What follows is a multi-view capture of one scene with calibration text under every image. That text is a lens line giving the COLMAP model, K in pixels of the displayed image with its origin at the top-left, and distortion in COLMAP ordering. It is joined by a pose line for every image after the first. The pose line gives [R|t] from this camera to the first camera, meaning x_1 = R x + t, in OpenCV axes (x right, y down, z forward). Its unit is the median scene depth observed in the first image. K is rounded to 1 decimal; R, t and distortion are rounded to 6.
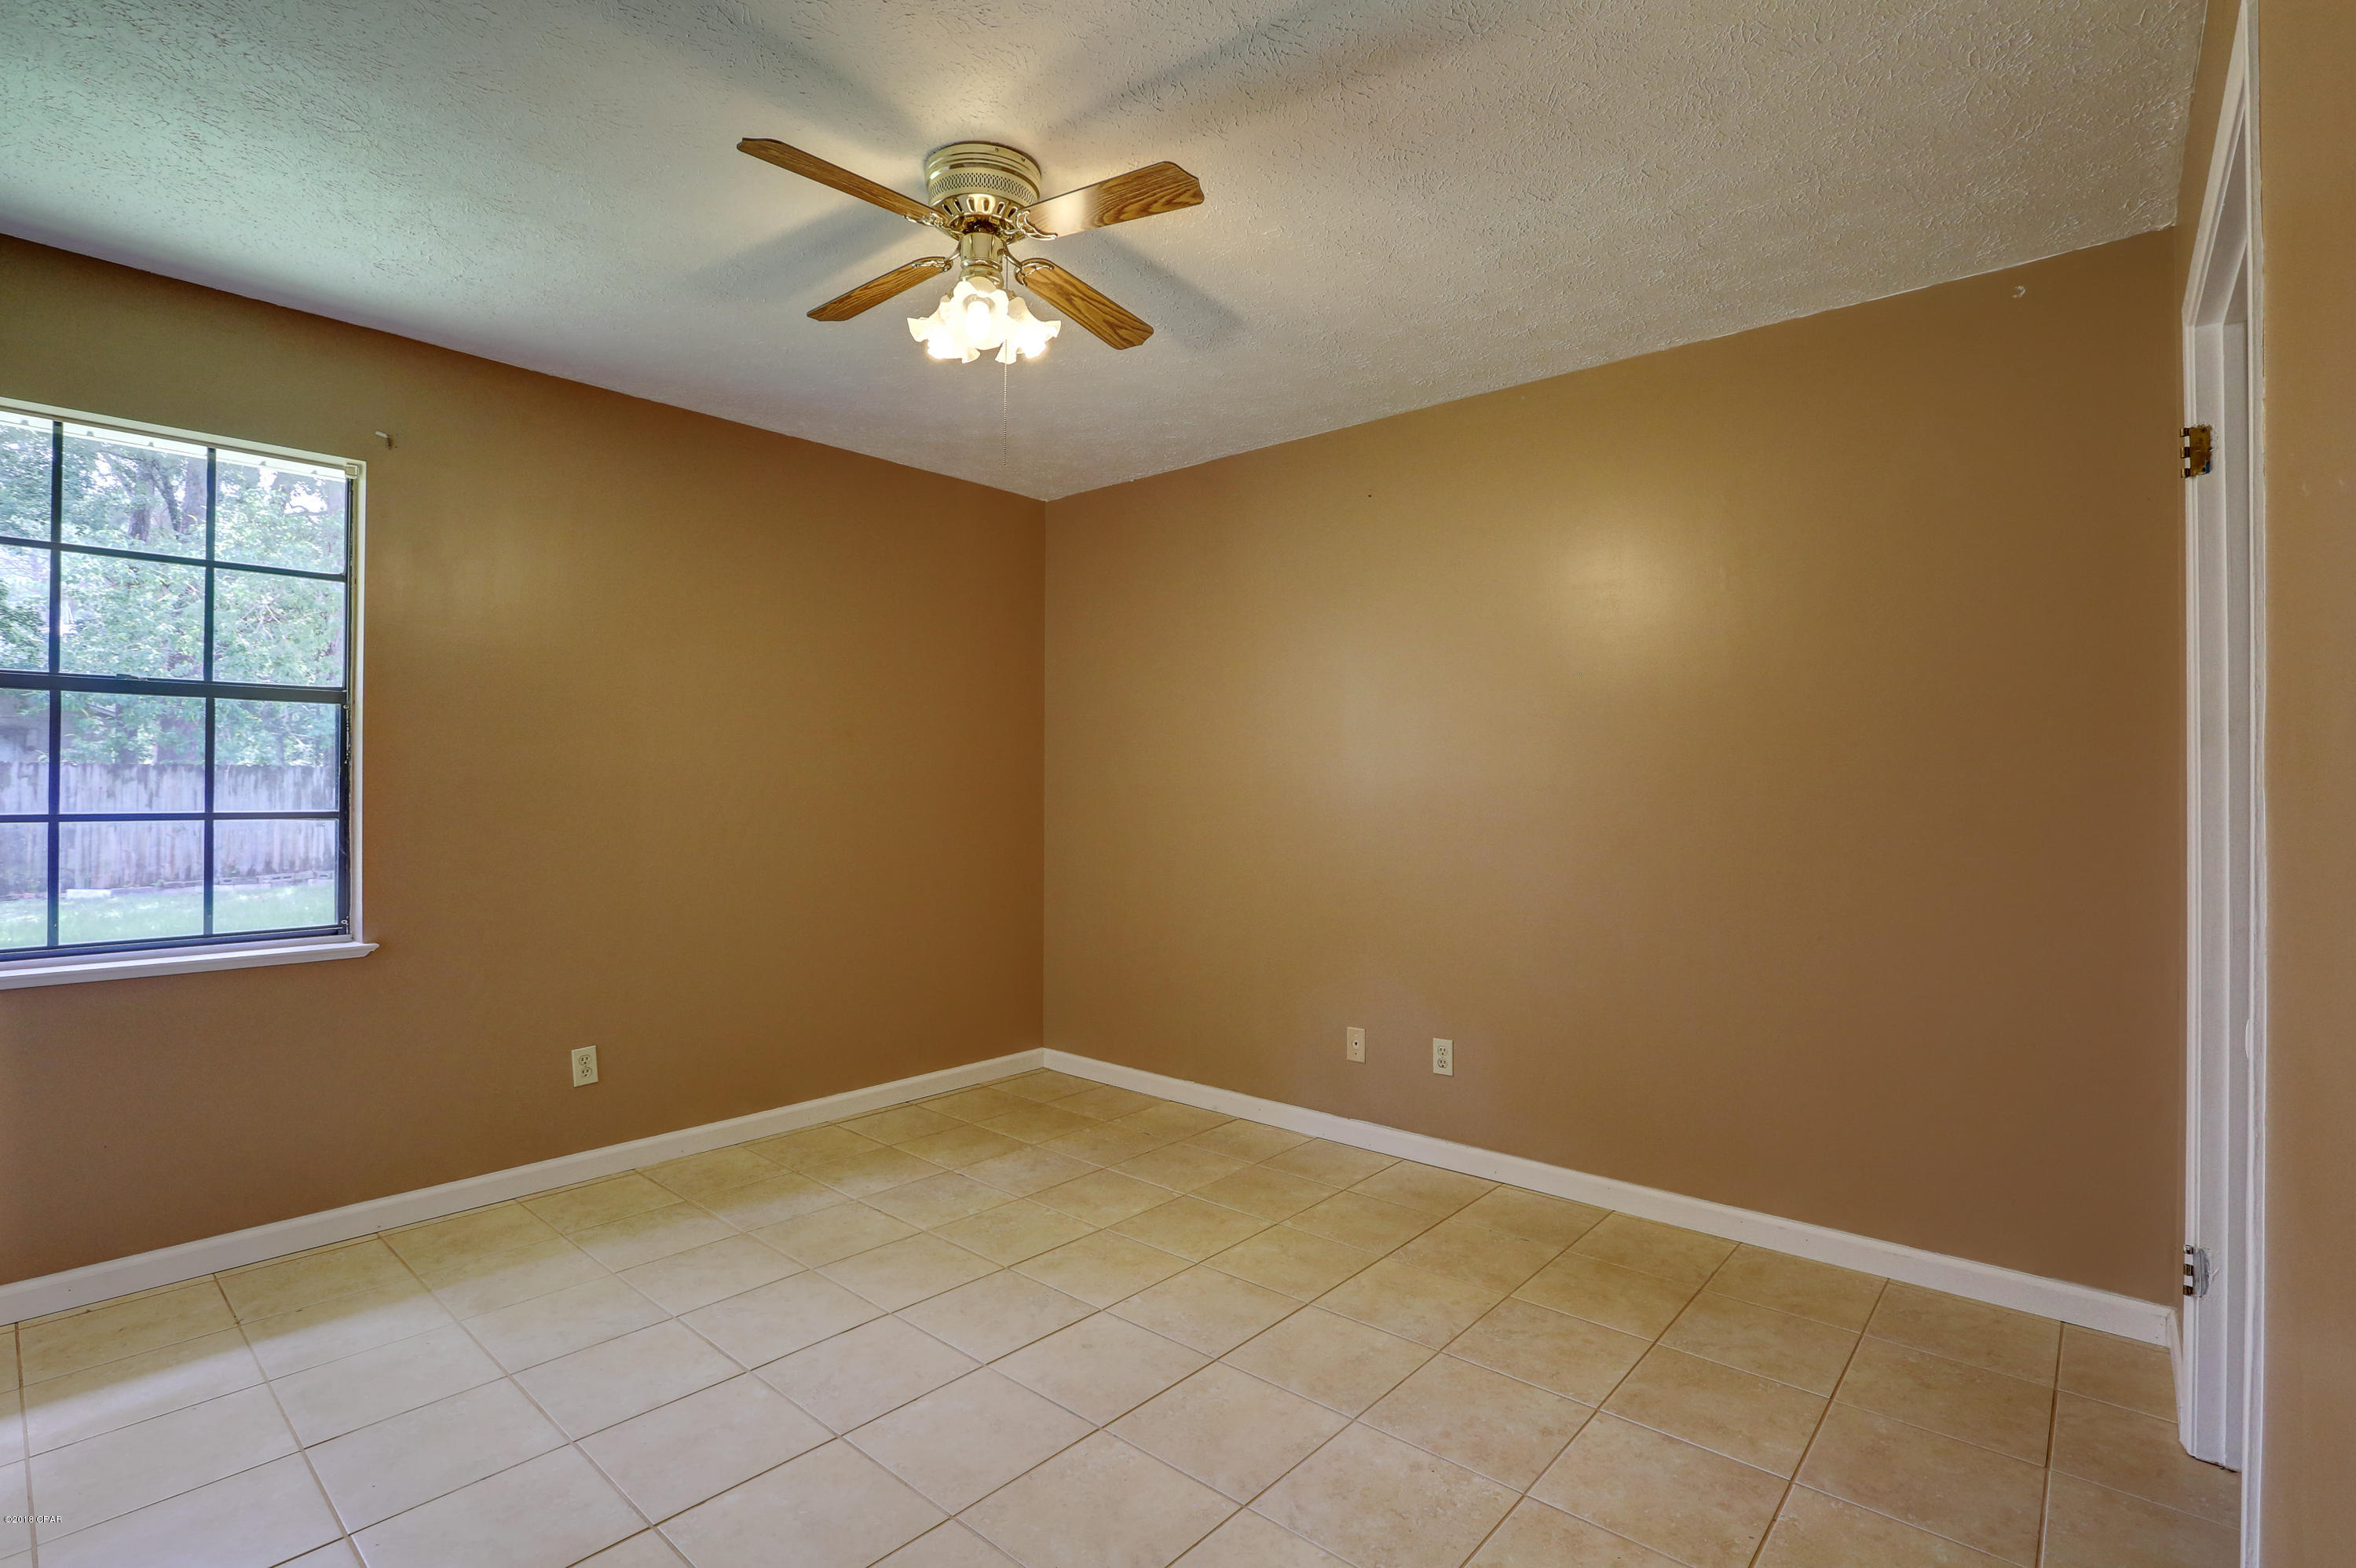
lens RADIAL K [[1081.6, 0, 1170.1], [0, 1081.6, 785.4], [0, 0, 1]] dist [-0.032003, 0.003270]
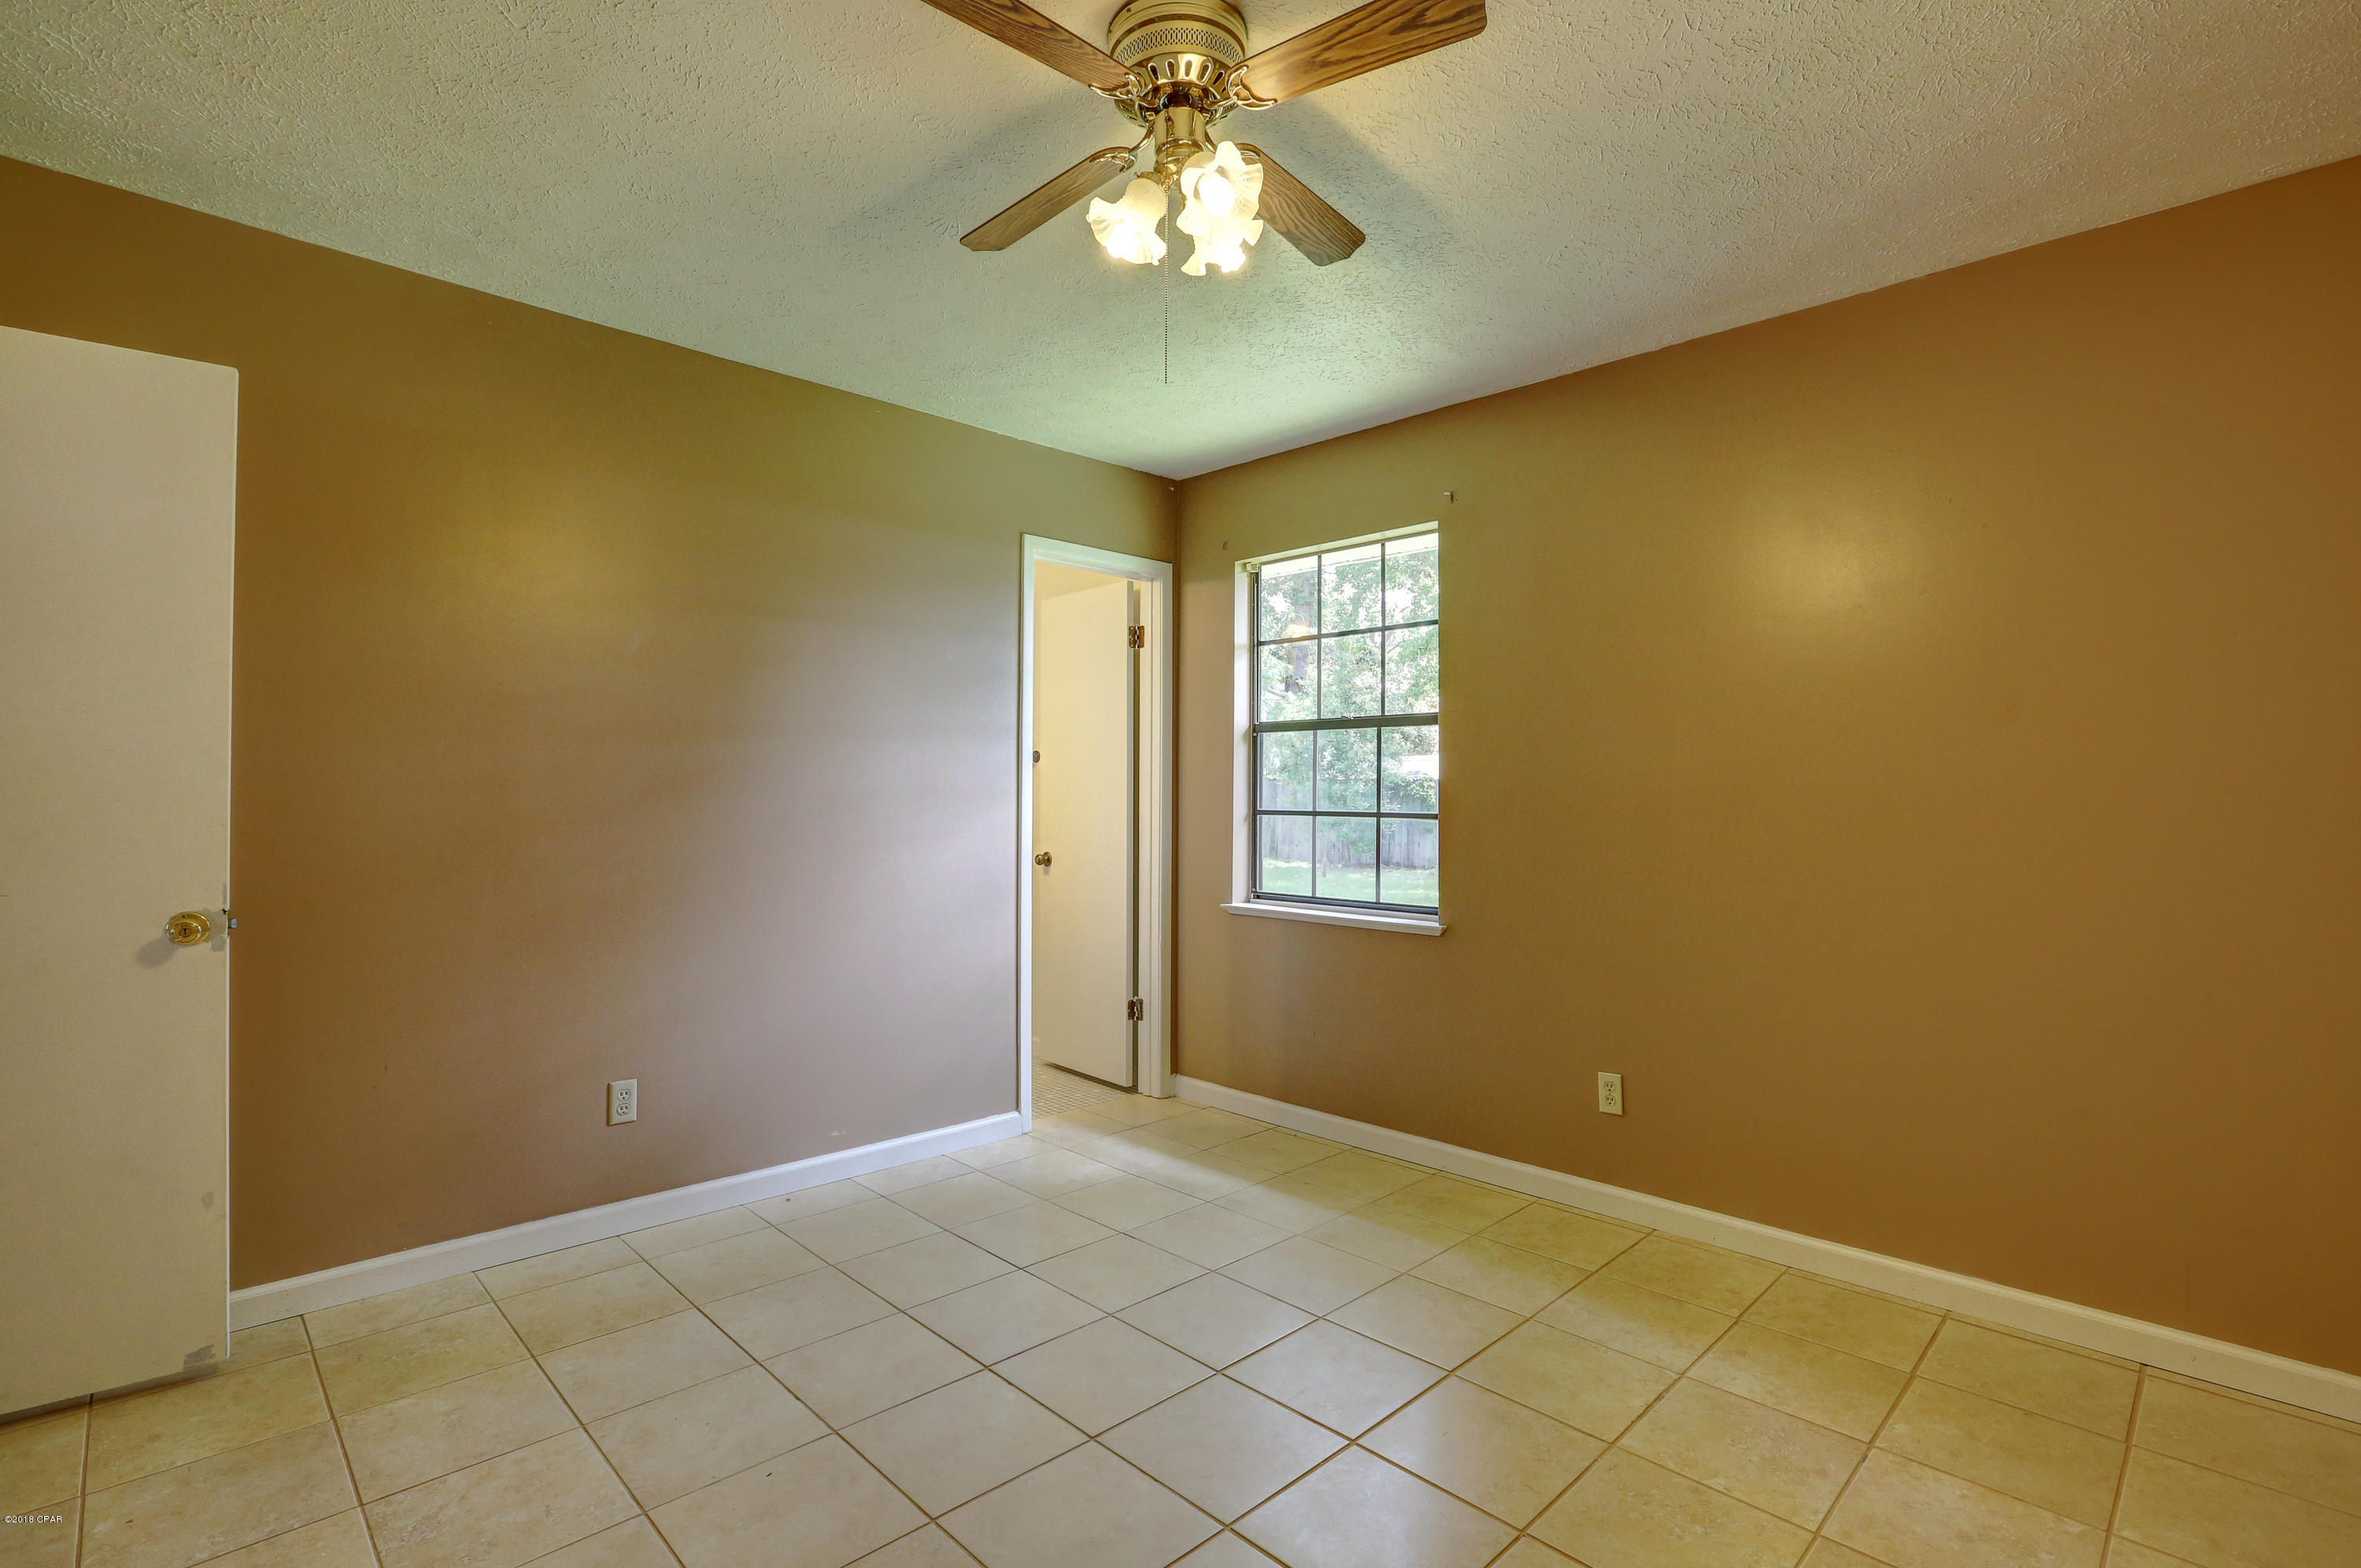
lens RADIAL K [[1083.8, 0, 1177.9], [0, 1083.8, 792.1], [0, 0, 1]] dist [-0.032003, 0.003270]
pose [[-0.058638, -0.003357, -0.998274, 0.473328], [-0.003843, 0.999988, -0.003137, 0.004974], [0.998272, 0.003652, -0.058650, 0.779453]]
